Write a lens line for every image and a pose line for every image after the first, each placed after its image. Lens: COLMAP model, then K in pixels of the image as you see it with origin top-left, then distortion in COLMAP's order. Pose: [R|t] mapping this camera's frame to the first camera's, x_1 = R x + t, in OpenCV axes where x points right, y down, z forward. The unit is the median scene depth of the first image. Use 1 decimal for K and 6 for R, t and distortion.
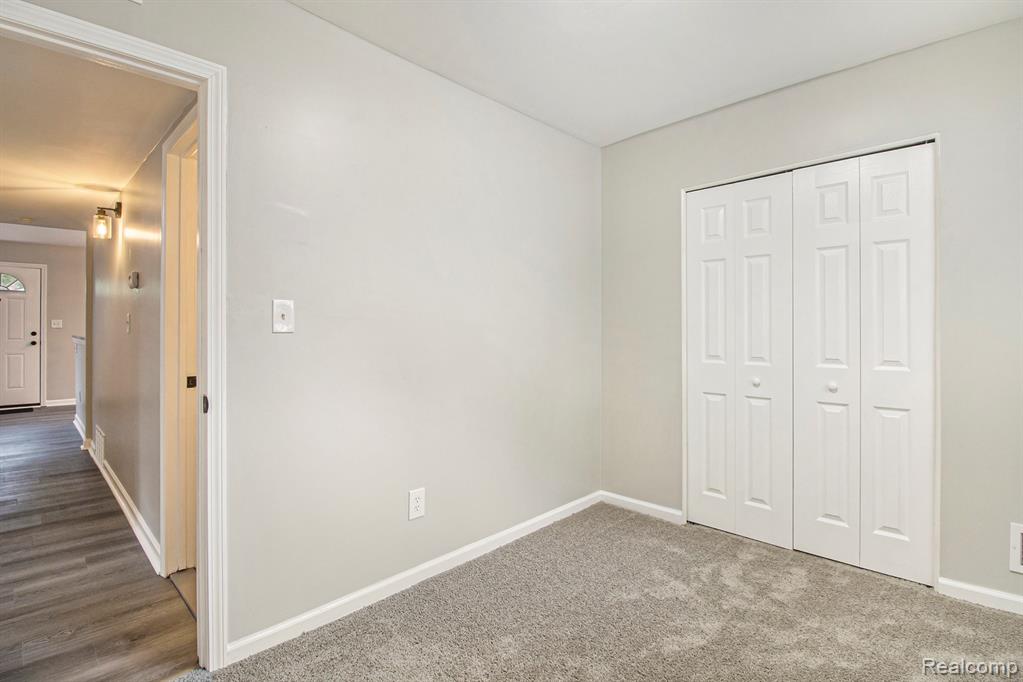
lens RADIAL K [[487.3, 0, 510.6], [0, 487.3, 325.7], [0, 0, 1]] dist [-0.000707, -0.010410]
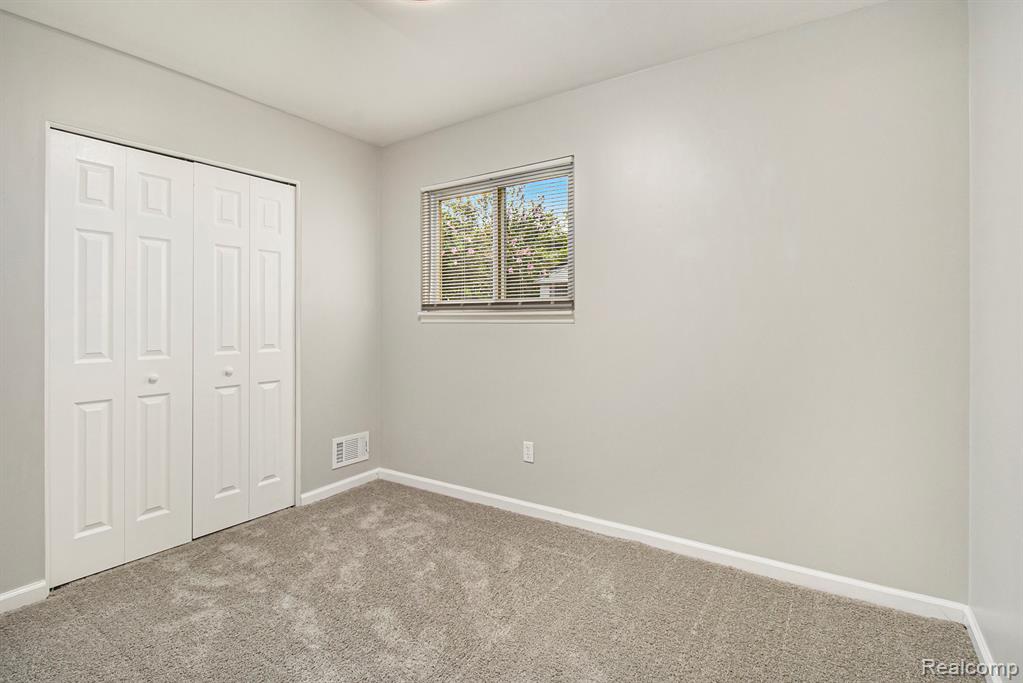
lens RADIAL K [[499.5, 0, 509.2], [0, 499.5, 314.3], [0, 0, 1]] dist [-0.001358, -0.001164]
pose [[-0.181114, 0.015743, 0.983336, -0.594192], [-0.003137, 0.999858, -0.016585, 0.012230], [-0.983457, -0.006088, -0.181039, 0.588401]]
